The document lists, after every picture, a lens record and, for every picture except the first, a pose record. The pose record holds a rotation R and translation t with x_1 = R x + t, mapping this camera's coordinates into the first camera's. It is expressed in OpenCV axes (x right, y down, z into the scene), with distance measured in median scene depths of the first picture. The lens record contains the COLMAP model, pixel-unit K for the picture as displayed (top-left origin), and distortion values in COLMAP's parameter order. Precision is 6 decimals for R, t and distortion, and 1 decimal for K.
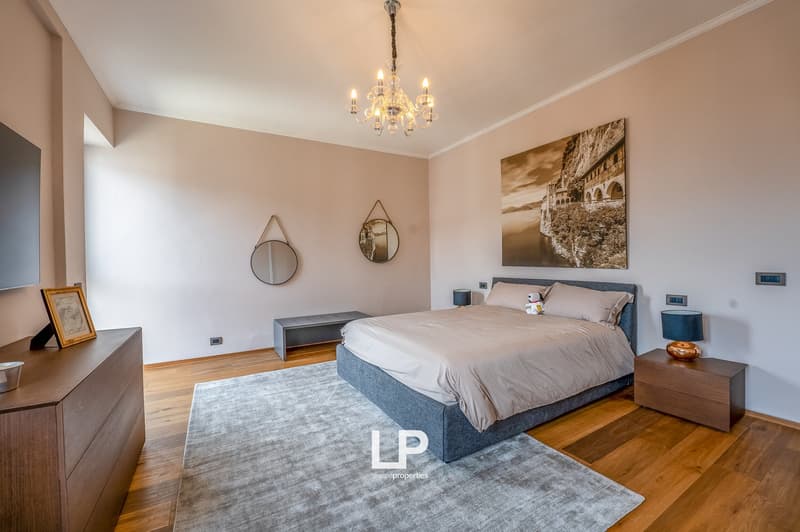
lens RADIAL K [[325.7, 0, 400.0], [0, 325.7, 266.0], [0, 0, 1]] dist [-0.028924, 0.000270]
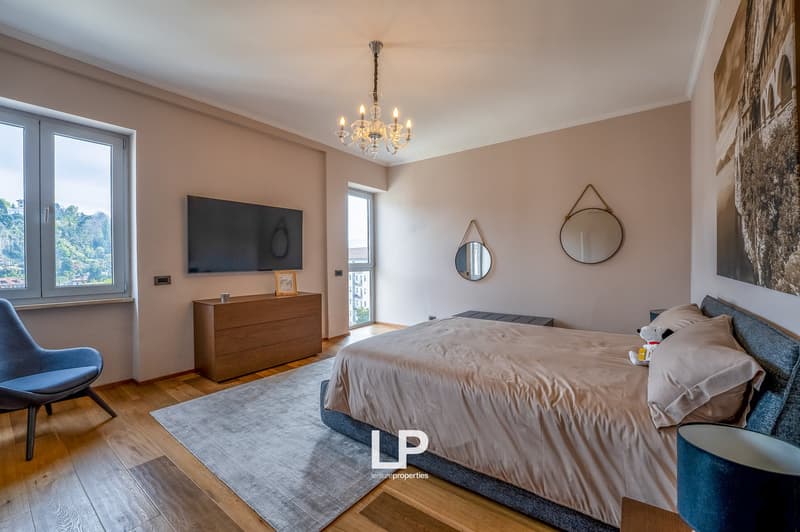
lens RADIAL K [[325.7, 0, 400.0], [0, 325.7, 266.0], [0, 0, 1]] dist [-0.028924, 0.000270]
pose [[0.386956, 0.029401, -0.921630, 0.722928], [-0.018549, 0.999537, 0.024099, -0.020994], [0.921912, 0.007770, 0.387322, 0.402464]]
